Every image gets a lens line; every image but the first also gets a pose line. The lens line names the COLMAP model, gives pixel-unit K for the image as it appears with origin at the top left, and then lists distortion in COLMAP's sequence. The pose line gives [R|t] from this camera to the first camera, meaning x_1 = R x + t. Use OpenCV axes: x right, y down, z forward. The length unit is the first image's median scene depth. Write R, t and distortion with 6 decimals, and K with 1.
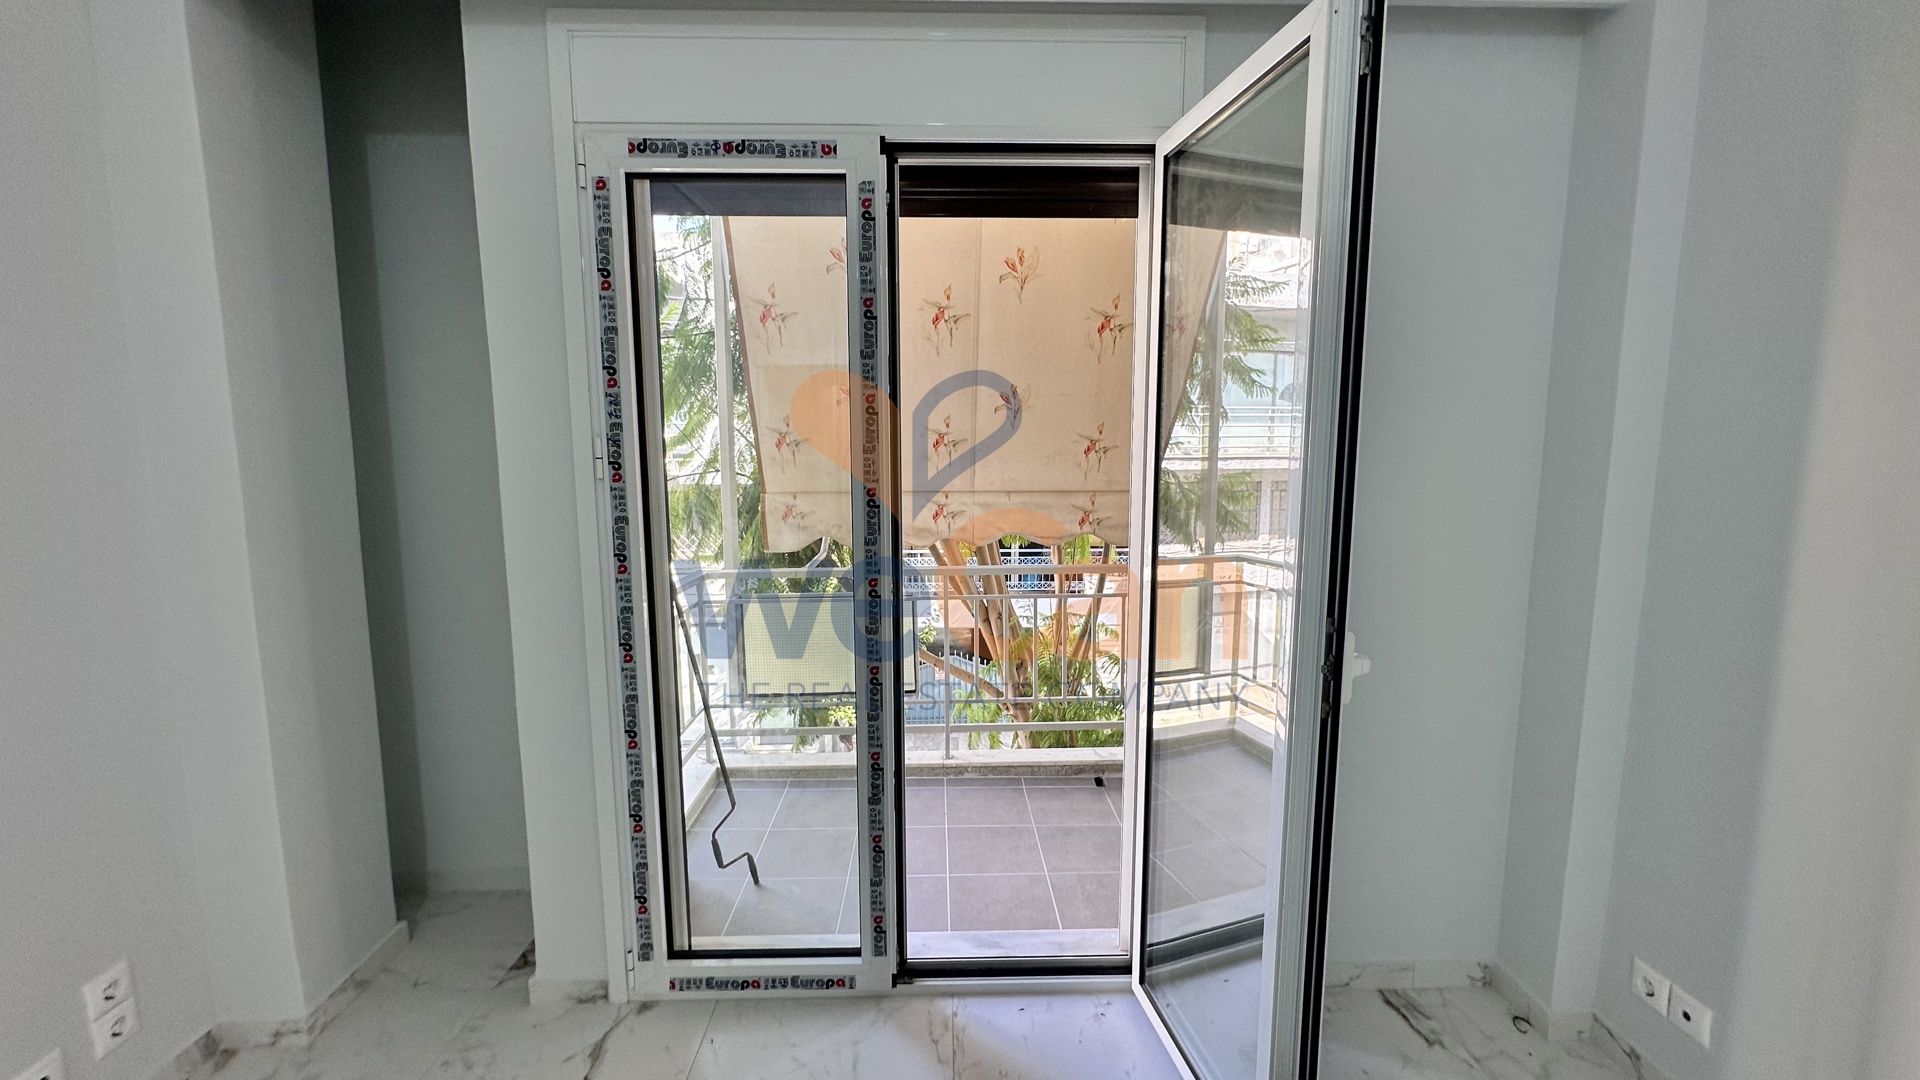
lens RADIAL K [[767.5, 0, 963.0], [0, 767.5, 538.0], [0, 0, 1]] dist [-0.002966, 0.000597]
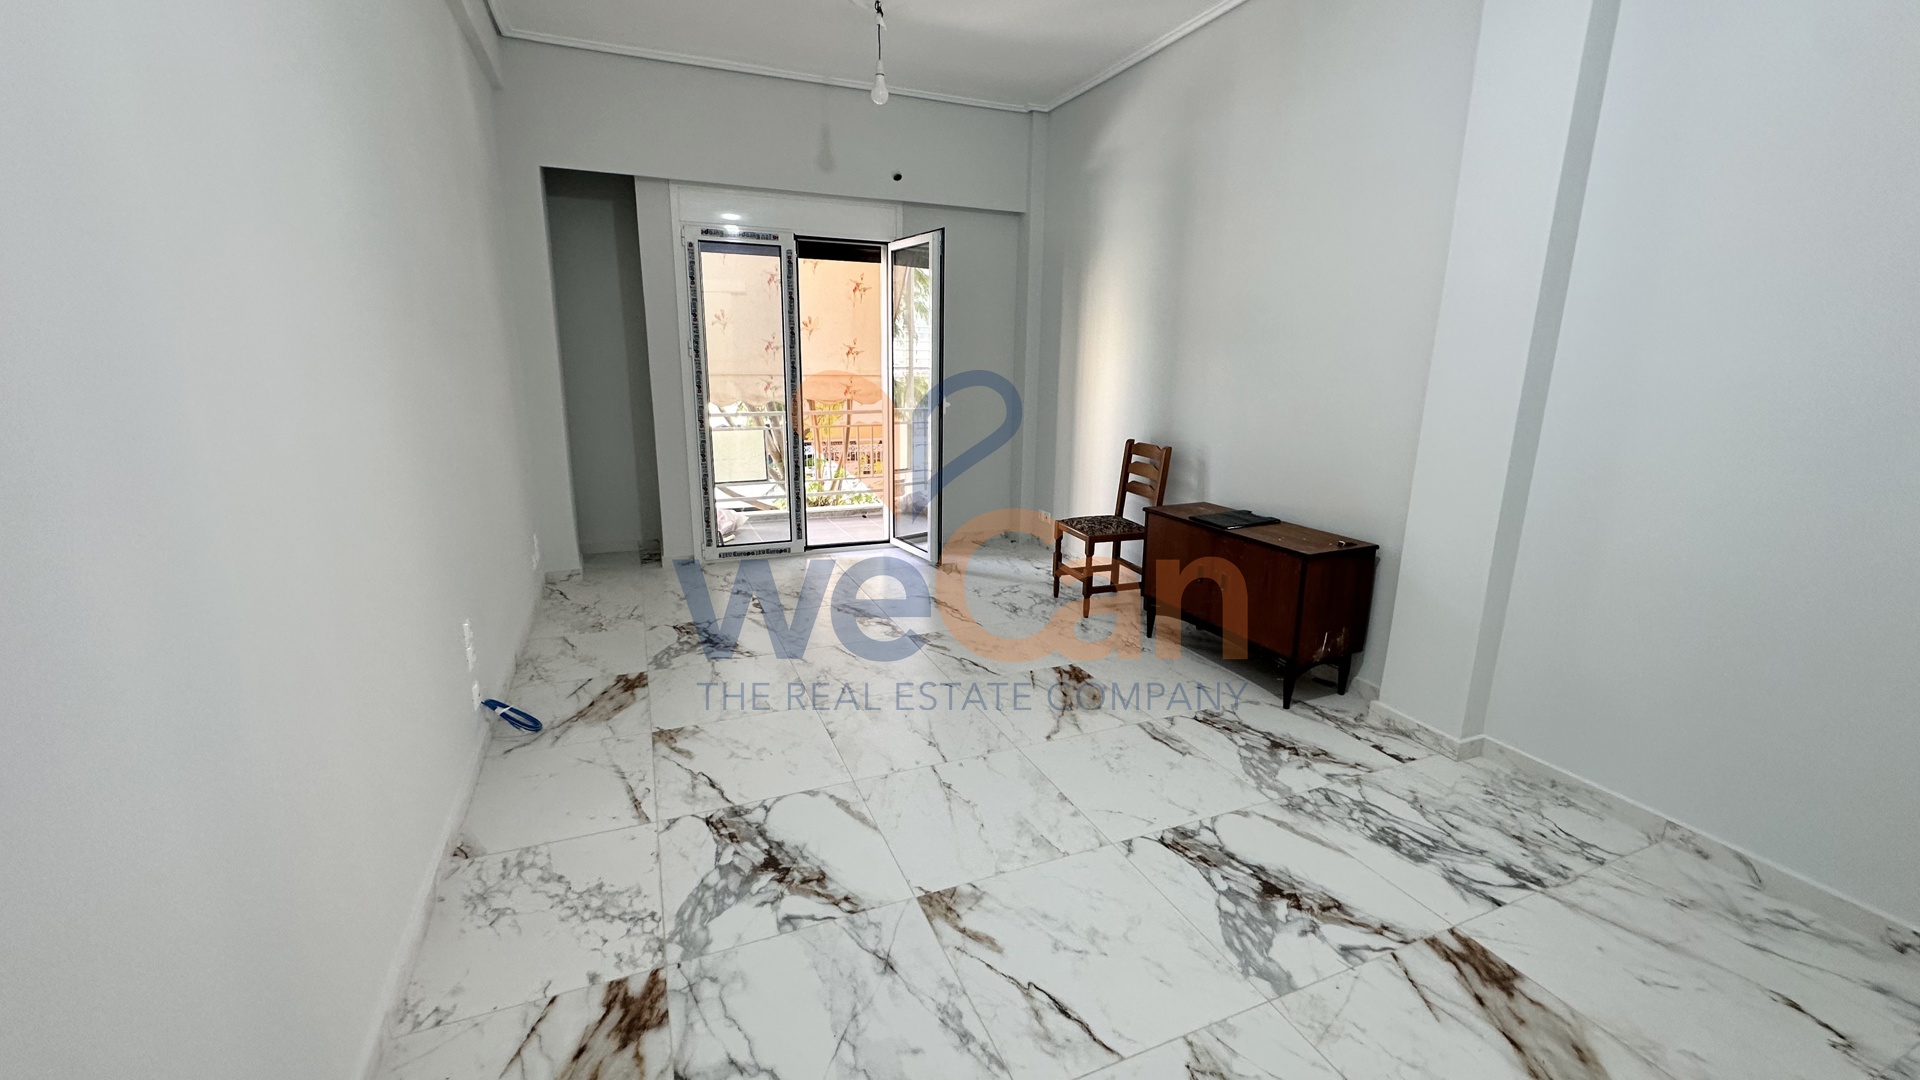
lens RADIAL K [[767.5, 0, 963.0], [0, 767.5, 538.0], [0, 0, 1]] dist [-0.002966, 0.000597]
pose [[0.929959, -0.070648, 0.360812, -0.568216], [0.031620, 0.993097, 0.112953, 0.264773], [-0.366302, -0.093633, 0.925773, -1.773187]]
